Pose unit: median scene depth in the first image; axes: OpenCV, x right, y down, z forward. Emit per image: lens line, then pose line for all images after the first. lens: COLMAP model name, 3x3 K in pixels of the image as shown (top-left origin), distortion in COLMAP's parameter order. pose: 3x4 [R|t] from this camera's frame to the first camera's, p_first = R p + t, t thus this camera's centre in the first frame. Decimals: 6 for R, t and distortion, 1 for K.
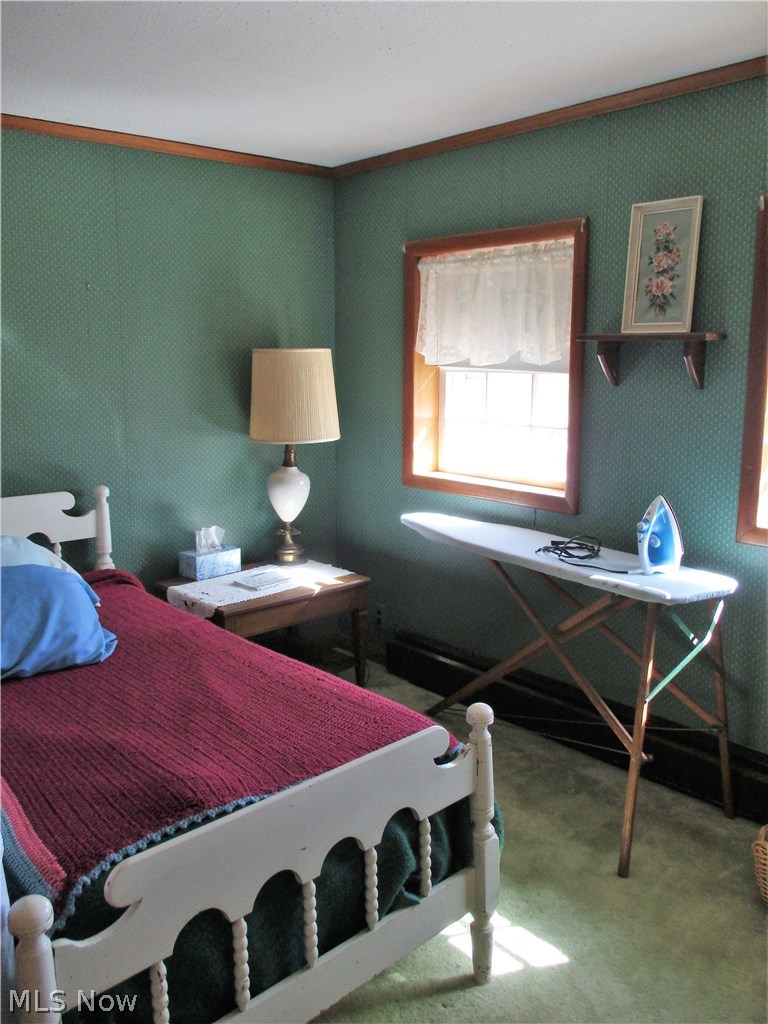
lens RADIAL K [[857.5, 0, 384.0], [0, 857.5, 512.0], [0, 0, 1]] dist [0.001749, -0.007237]
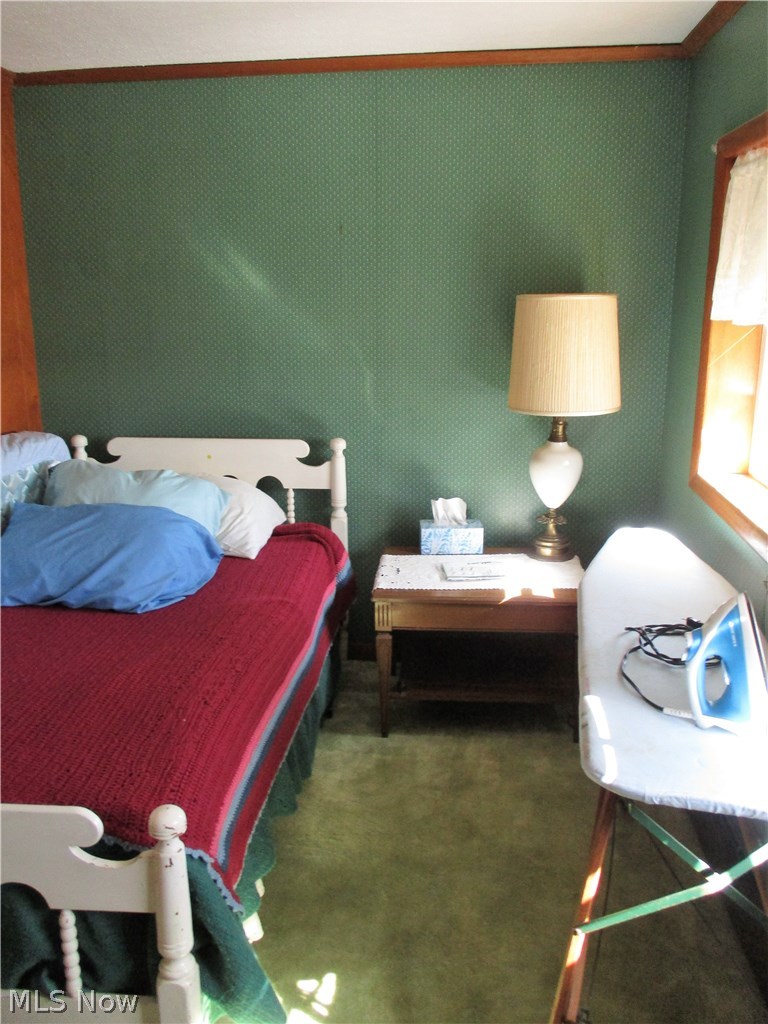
lens RADIAL K [[857.5, 0, 384.0], [0, 857.5, 512.0], [0, 0, 1]] dist [0.001749, -0.007237]
pose [[0.681520, 0.186080, -0.707747, 0.407584], [-0.126830, 0.982530, 0.136196, -0.086169], [0.720726, -0.003057, 0.693214, 0.354891]]
